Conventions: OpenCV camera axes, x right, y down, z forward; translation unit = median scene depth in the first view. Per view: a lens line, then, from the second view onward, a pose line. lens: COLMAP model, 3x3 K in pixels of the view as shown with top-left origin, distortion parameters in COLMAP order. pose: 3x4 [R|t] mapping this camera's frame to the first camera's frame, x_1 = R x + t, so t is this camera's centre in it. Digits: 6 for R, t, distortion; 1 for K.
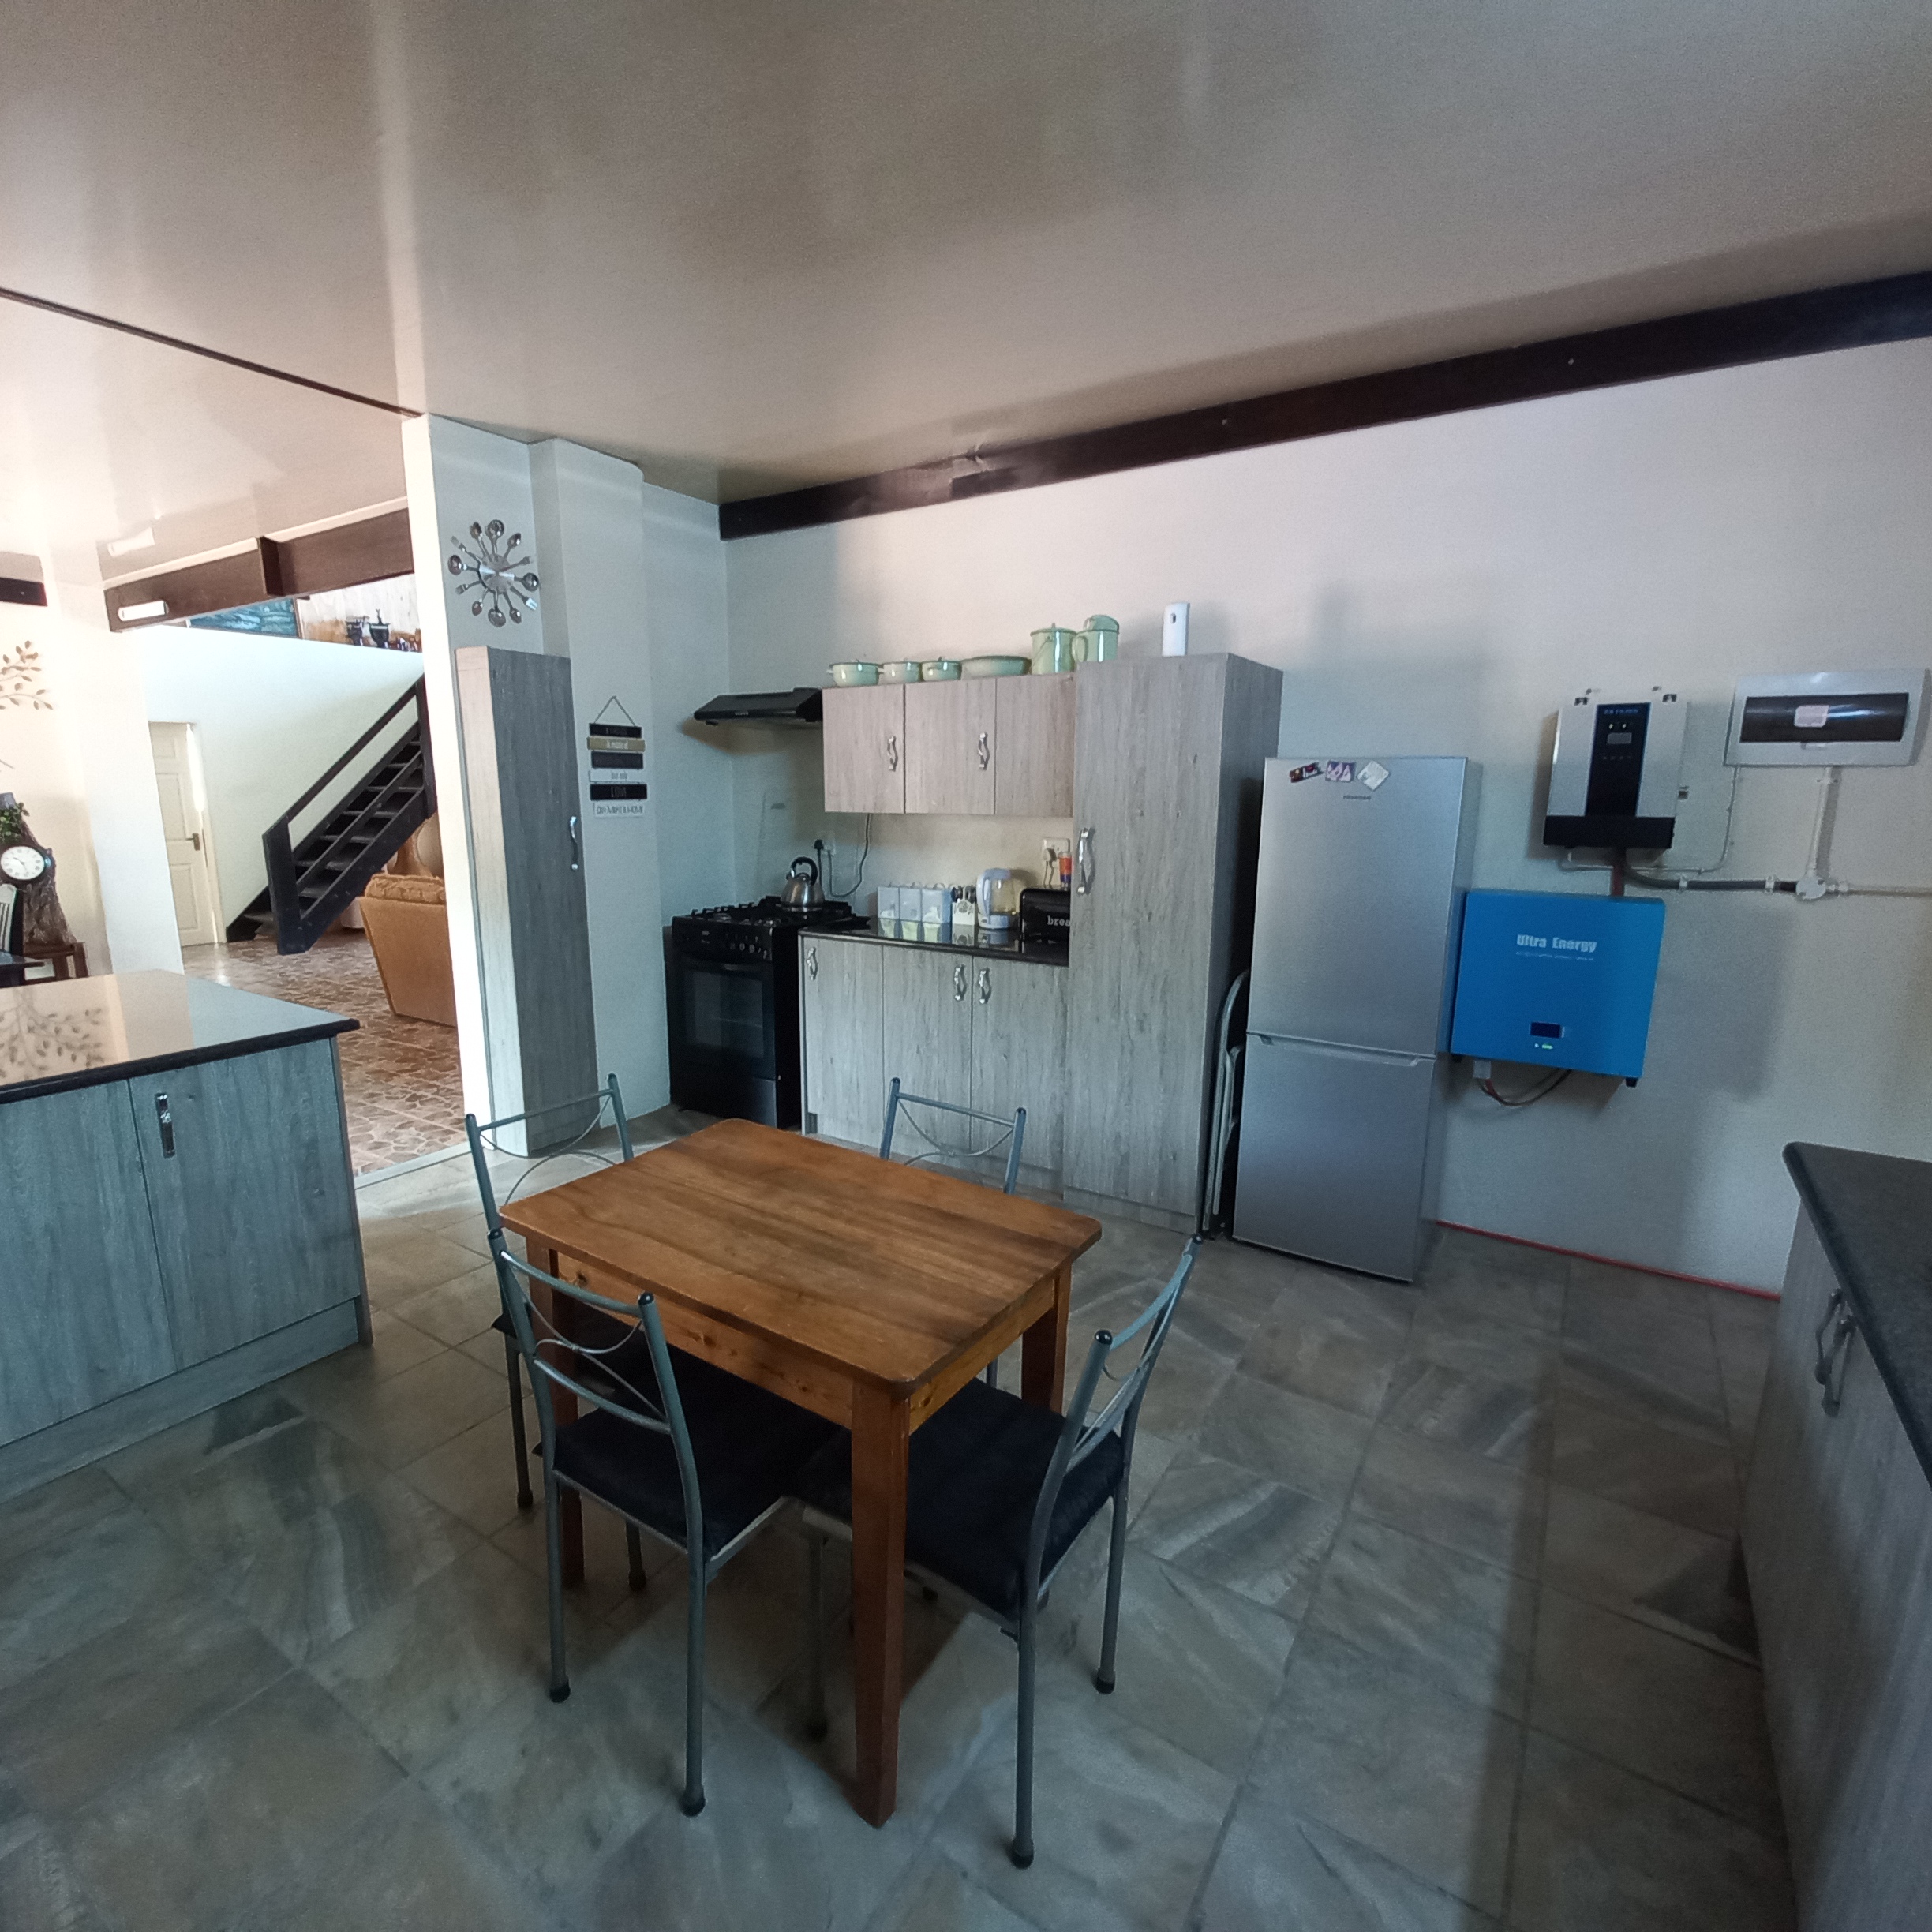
lens RADIAL K [[1007.3, 0, 913.2], [0, 1007.3, 980.5], [0, 0, 1]] dist [-0.000445, 0.000989]
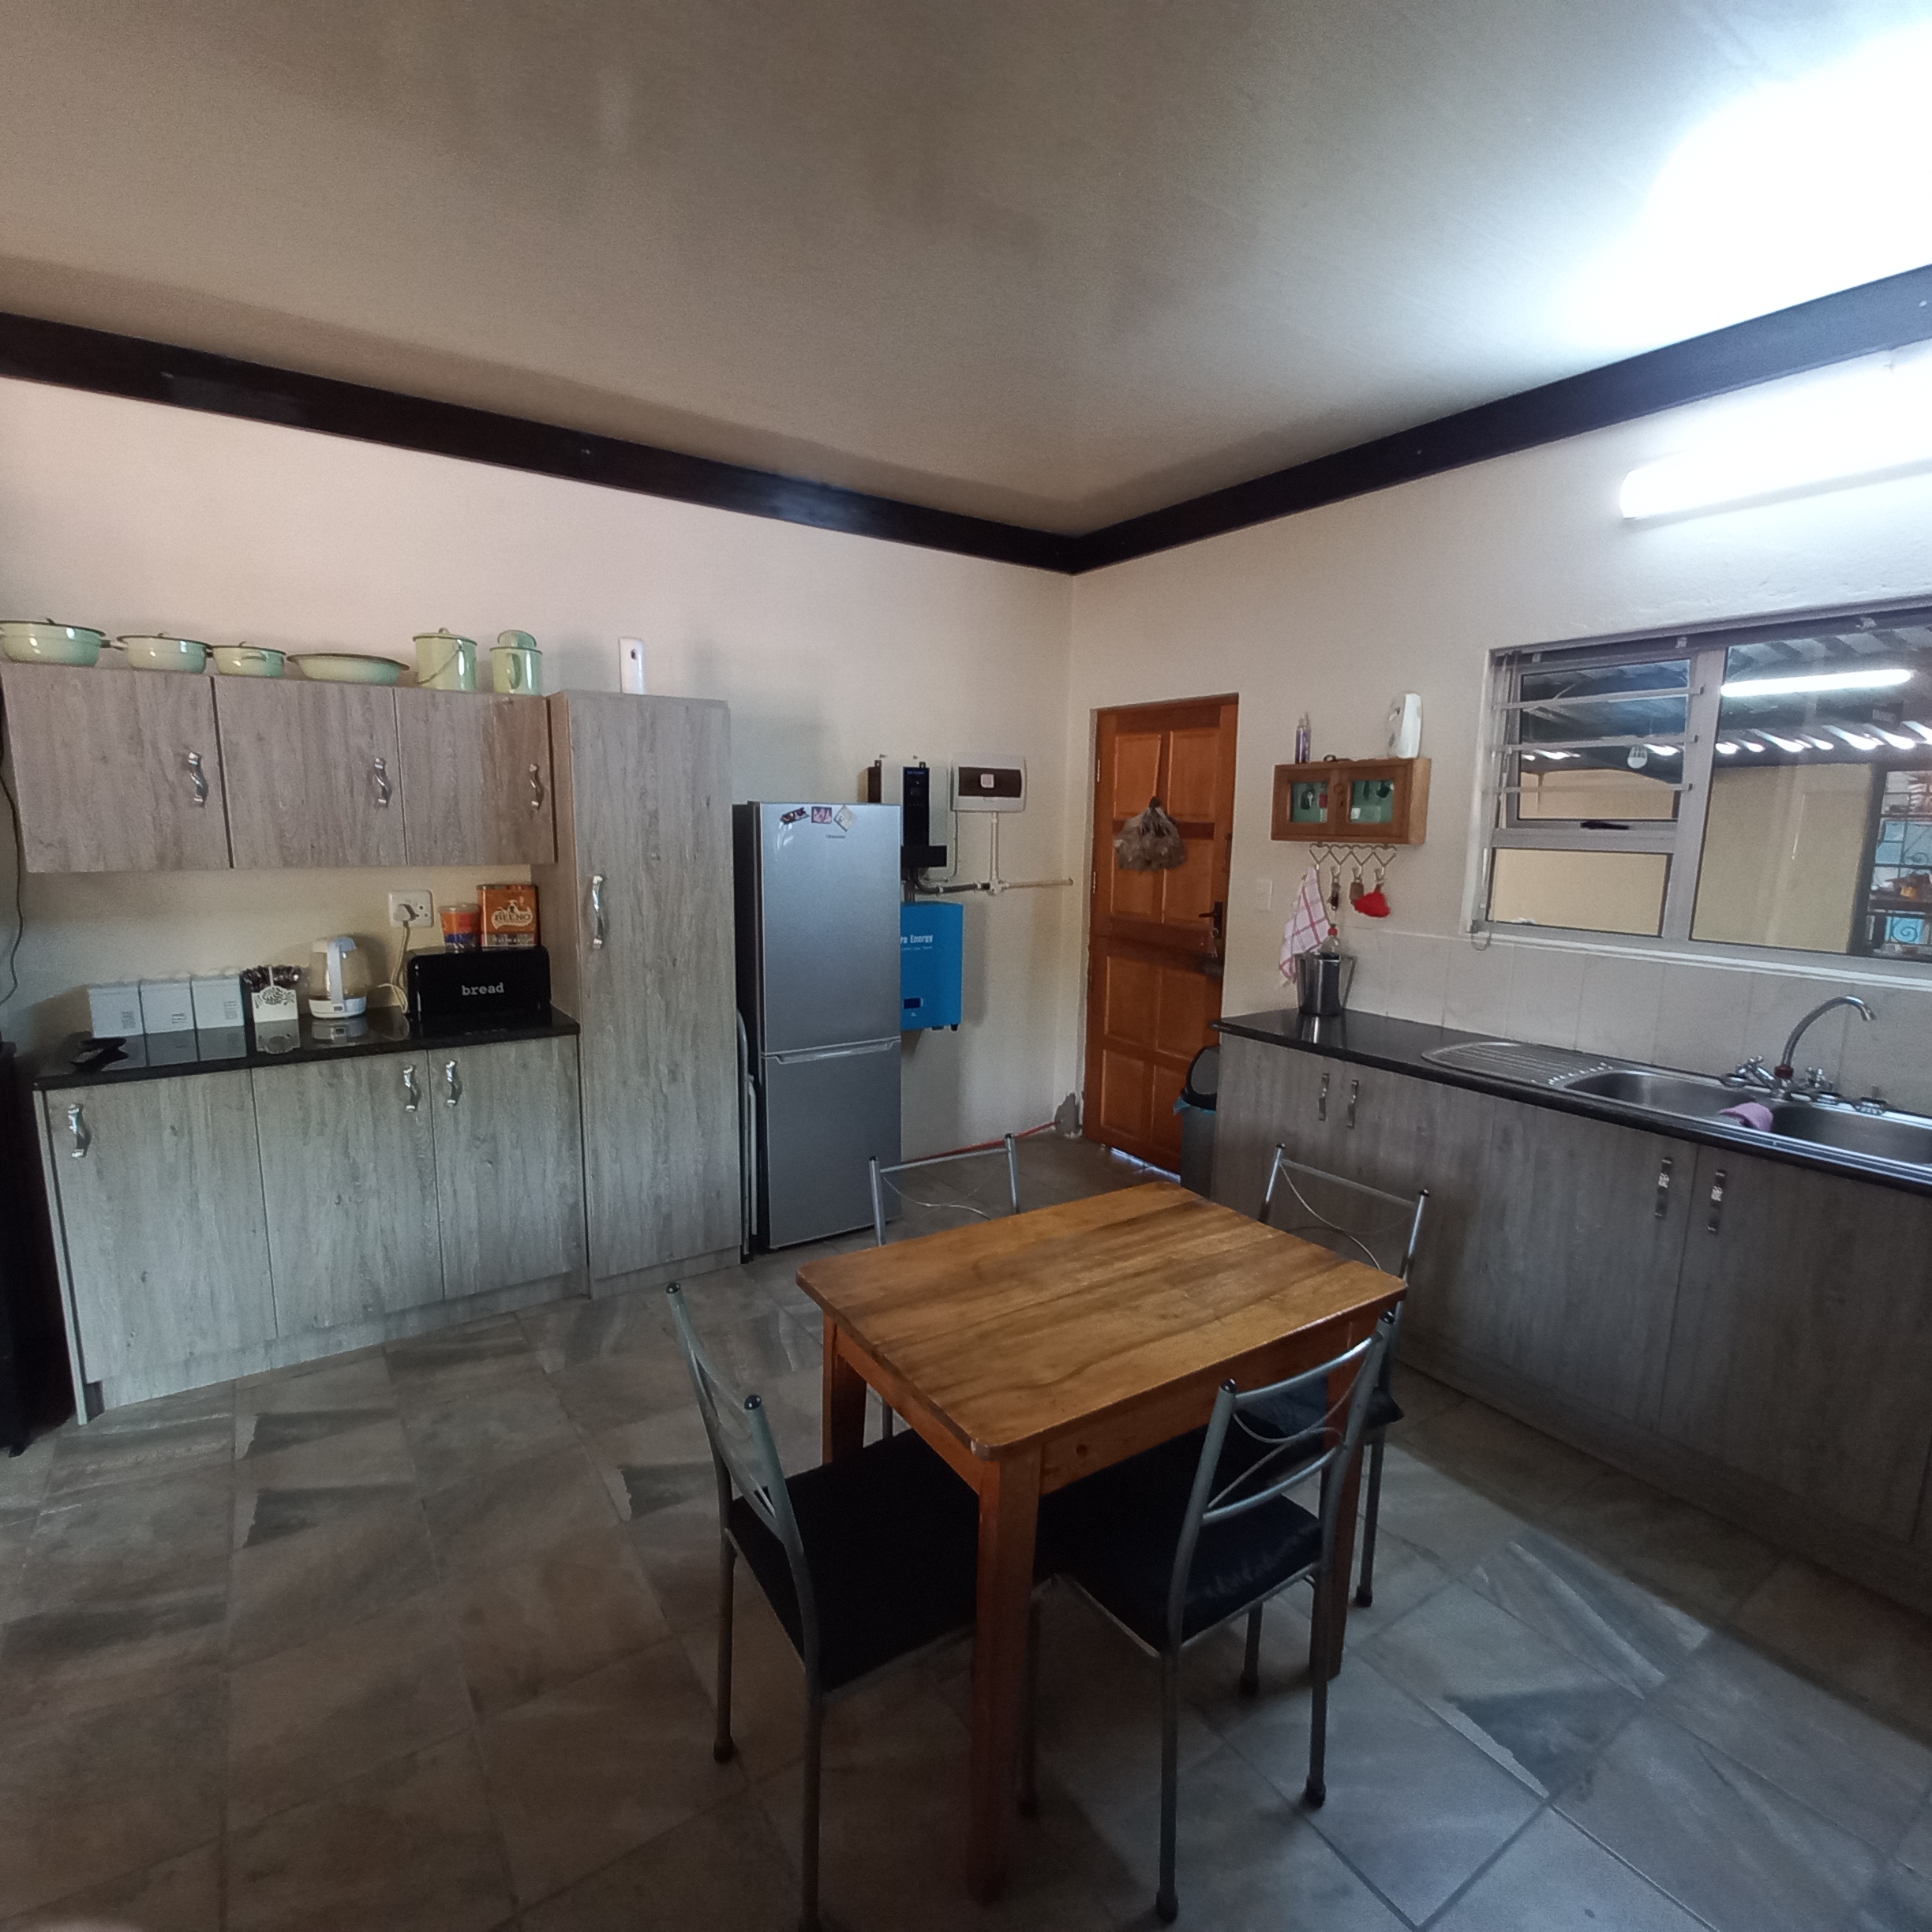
lens RADIAL K [[1007.3, 0, 964.8], [0, 1007.3, 985.2], [0, 0, 1]] dist [-0.000445, 0.000989]
pose [[0.374390, -0.157605, 0.913779, -0.538153], [0.168580, 0.980596, 0.100059, -0.090484], [-0.911818, 0.116584, 0.393695, 0.361959]]
